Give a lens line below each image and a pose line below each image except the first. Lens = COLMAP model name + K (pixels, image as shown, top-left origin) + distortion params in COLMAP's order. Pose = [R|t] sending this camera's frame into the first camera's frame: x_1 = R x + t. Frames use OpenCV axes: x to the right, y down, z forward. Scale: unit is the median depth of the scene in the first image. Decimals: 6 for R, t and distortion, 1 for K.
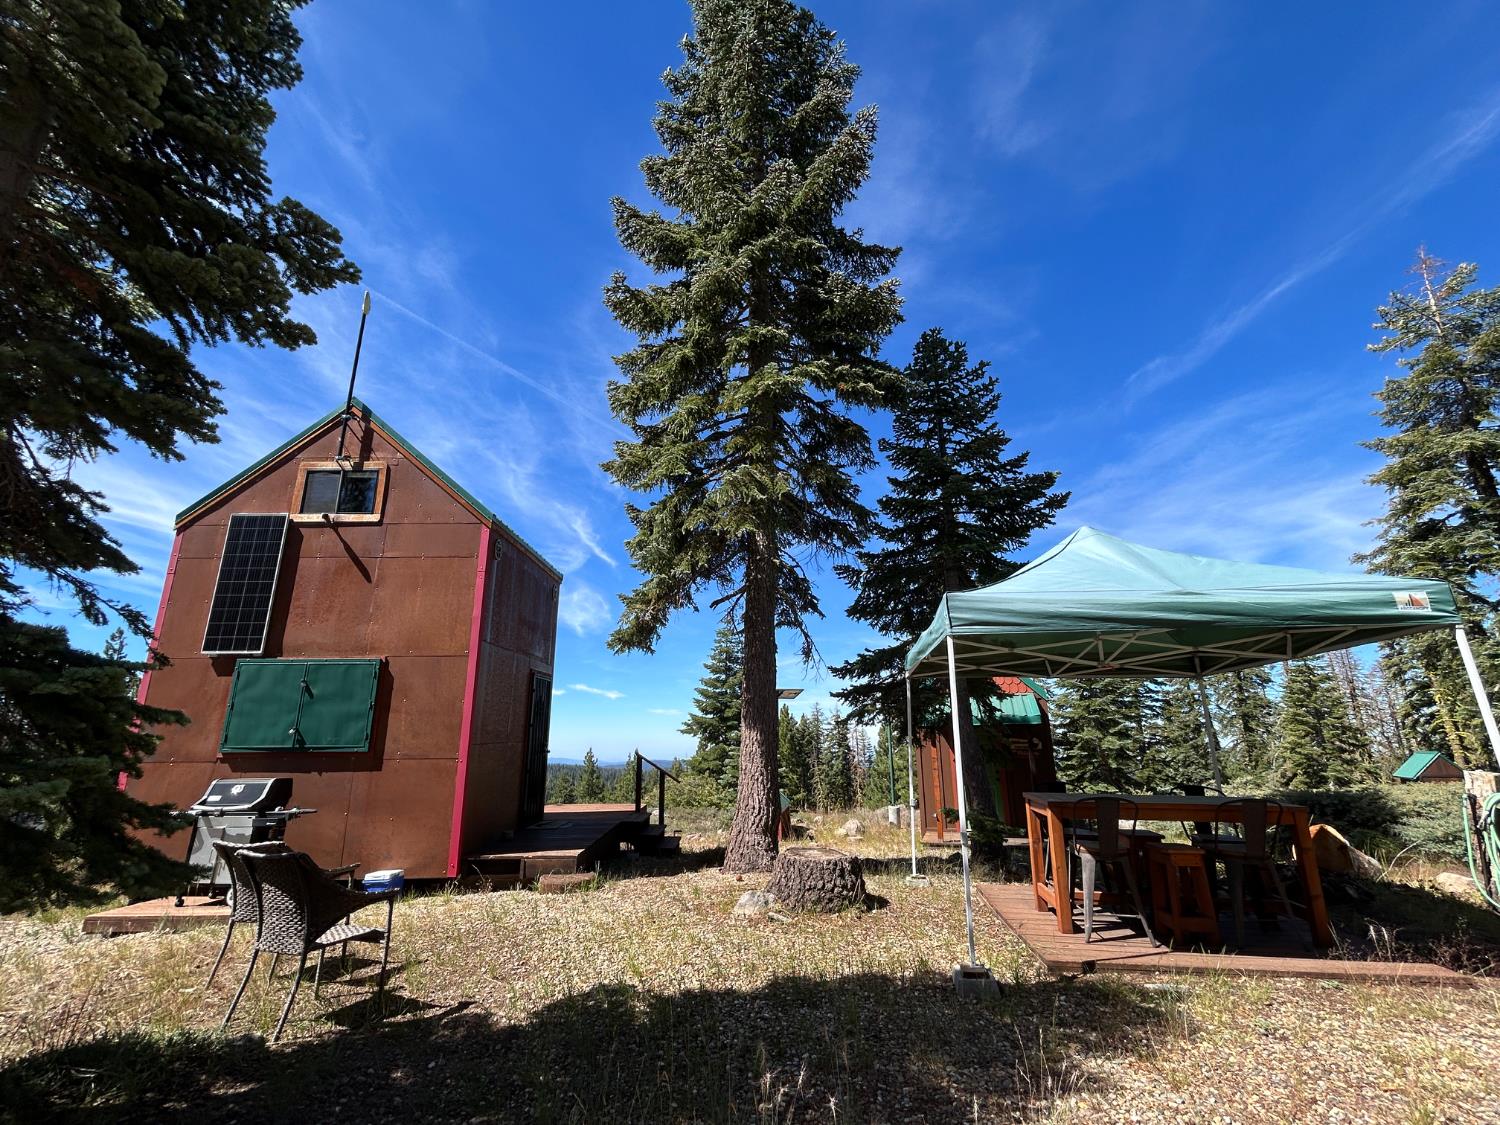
lens RADIAL K [[648.0, 0, 746.8], [0, 648.0, 556.8], [0, 0, 1]] dist [-0.001497, 0.000905]
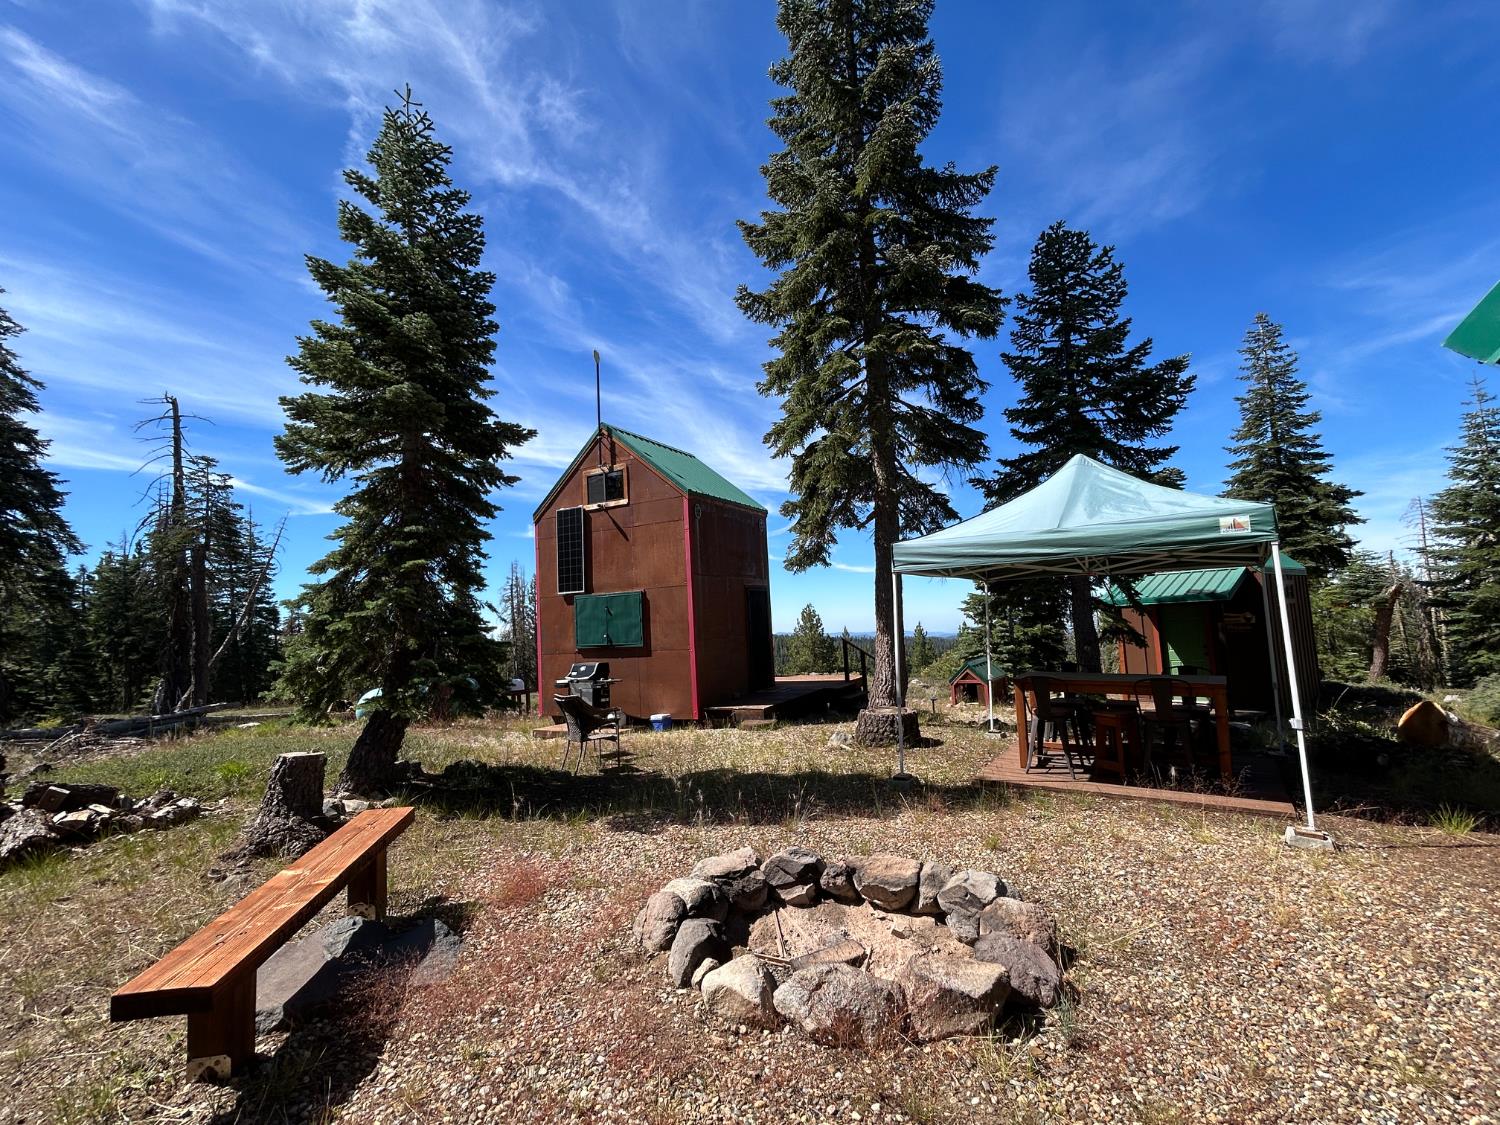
lens RADIAL K [[648.0, 0, 746.8], [0, 648.0, 556.8], [0, 0, 1]] dist [-0.001497, 0.000905]
pose [[0.875364, -0.083344, -0.476226, 0.370151], [0.170691, 0.974872, 0.143142, -0.093178], [0.452329, -0.206589, 0.867594, -0.219377]]
